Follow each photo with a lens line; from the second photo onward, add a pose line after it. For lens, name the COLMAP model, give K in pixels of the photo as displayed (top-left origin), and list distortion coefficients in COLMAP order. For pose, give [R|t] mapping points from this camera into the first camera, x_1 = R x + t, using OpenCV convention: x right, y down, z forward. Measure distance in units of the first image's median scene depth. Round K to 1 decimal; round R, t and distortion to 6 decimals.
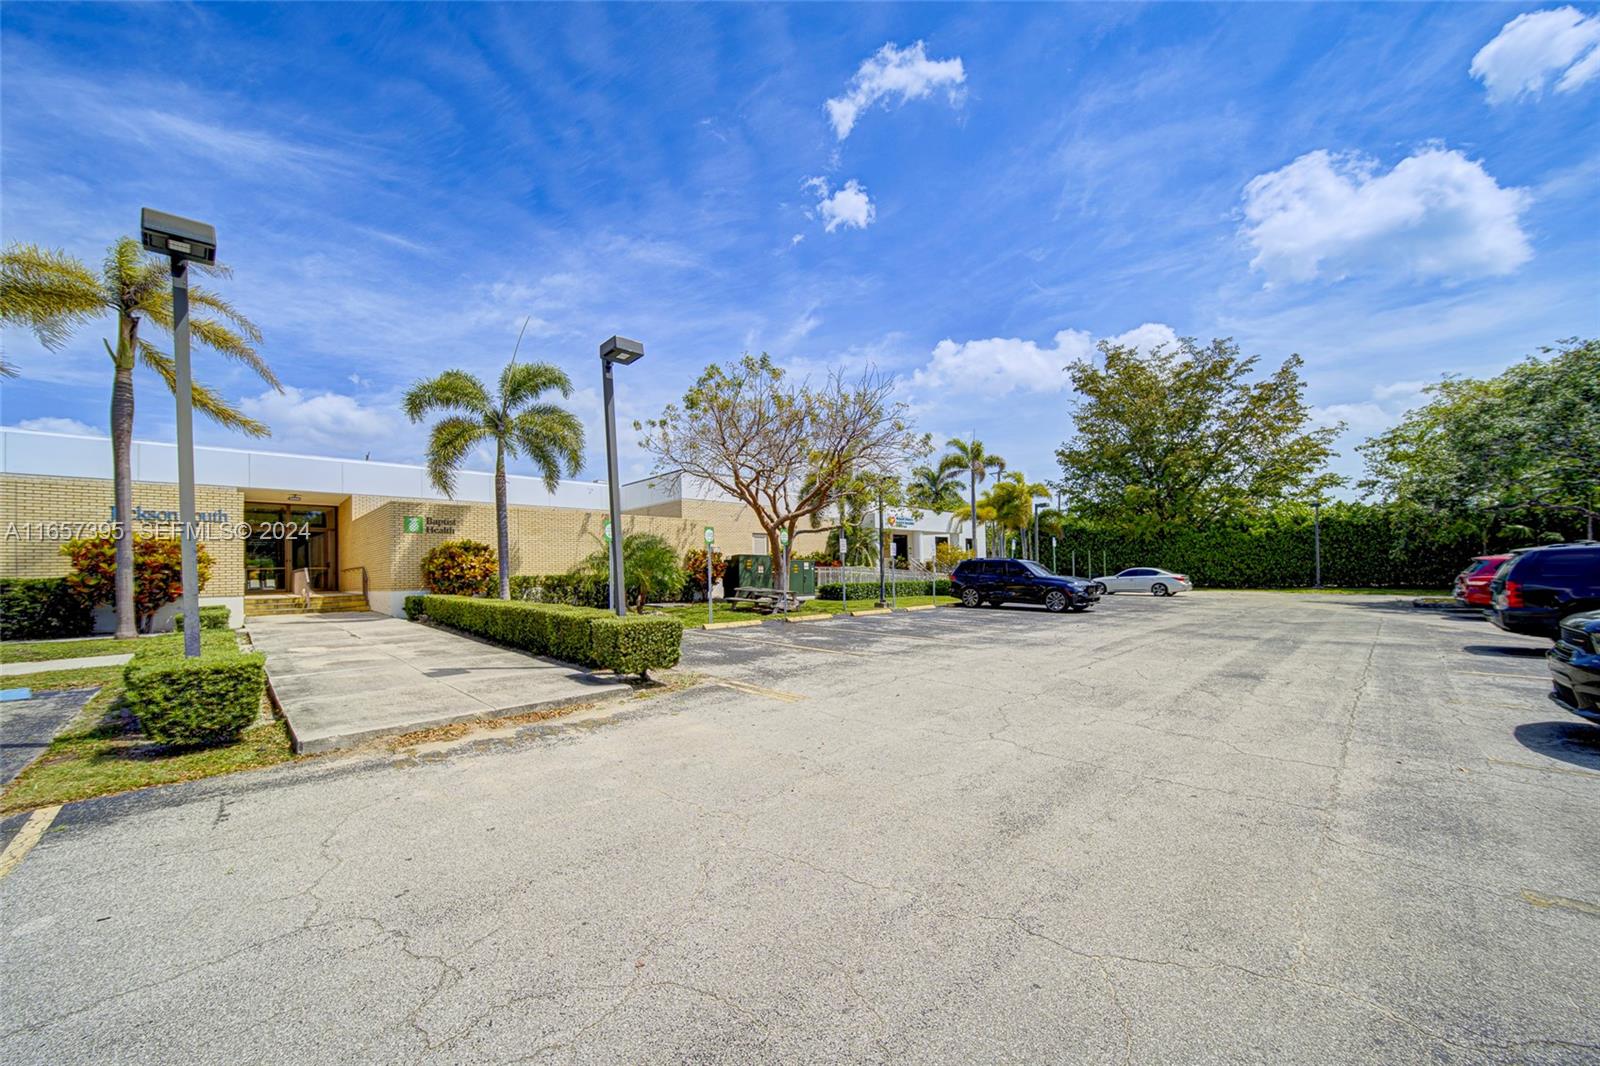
lens RADIAL K [[601.1, 0, 801.1], [0, 601.1, 568.6], [0, 0, 1]] dist [0.000787, -0.000334]
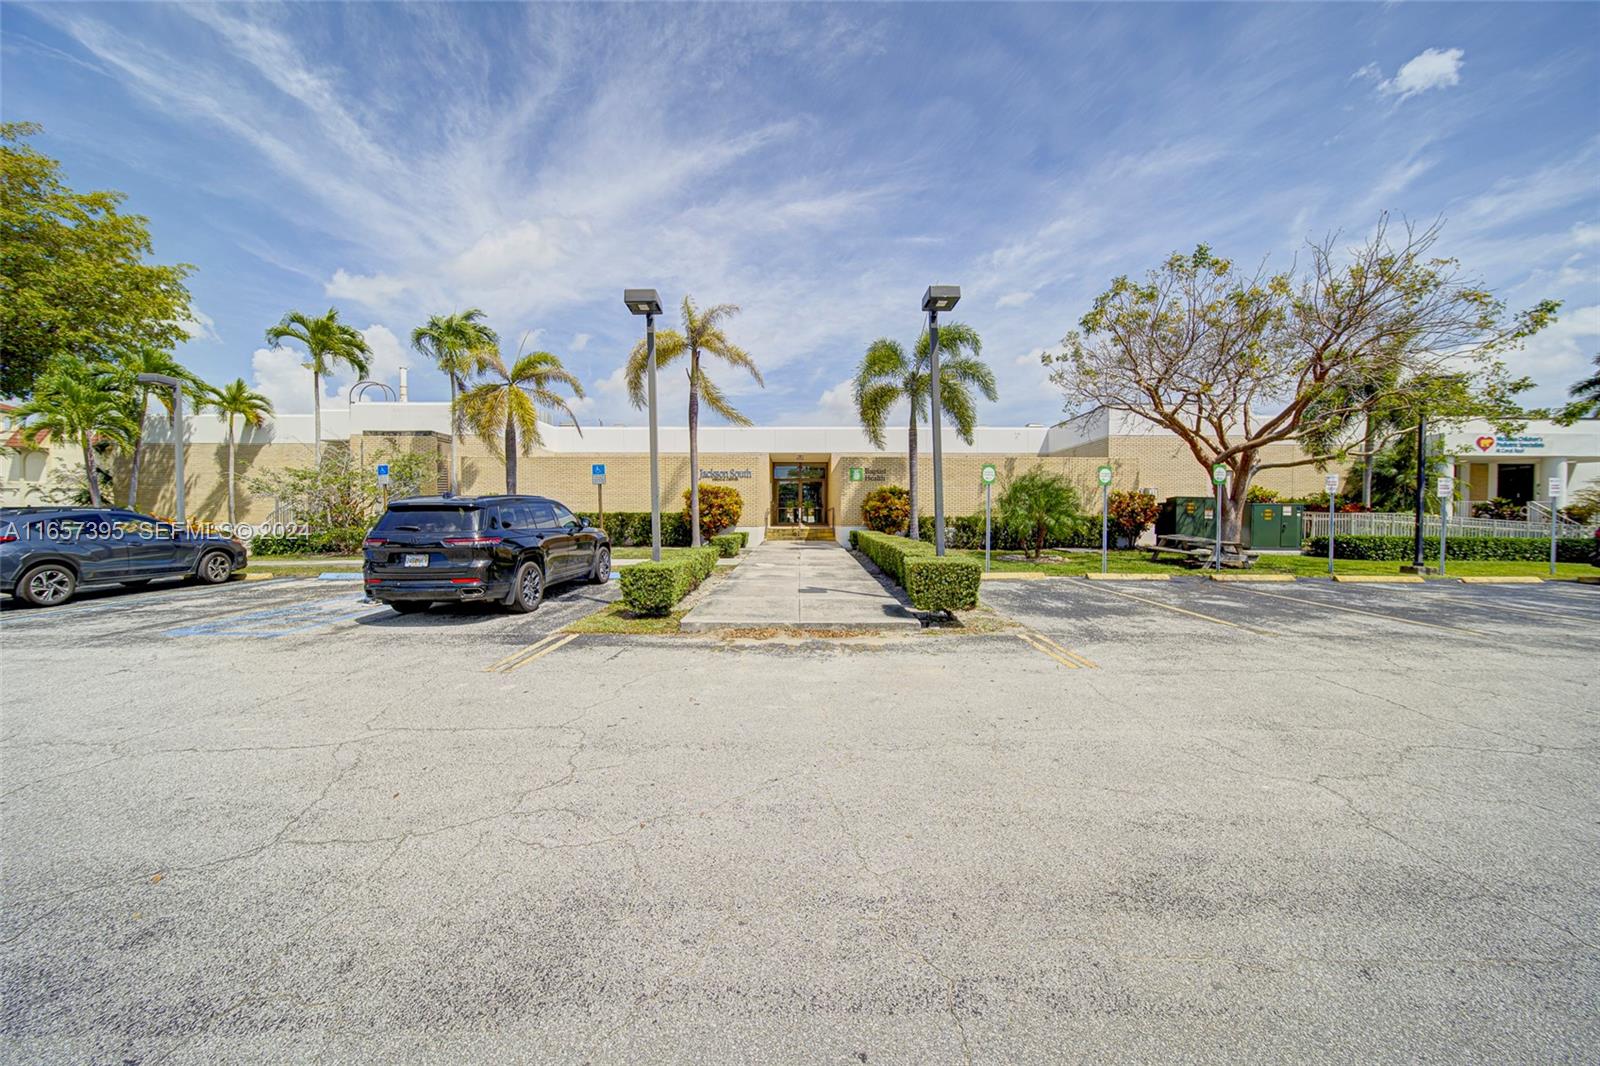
lens RADIAL K [[572.4, 0, 800.0], [0, 572.4, 533.0], [0, 0, 1]] dist [-0.002090, -0.000550]
pose [[0.699102, 0.039179, -0.713948, 0.115264], [-0.012198, 0.999006, 0.042877, -0.000133], [0.714918, -0.021266, 0.698885, 0.062642]]
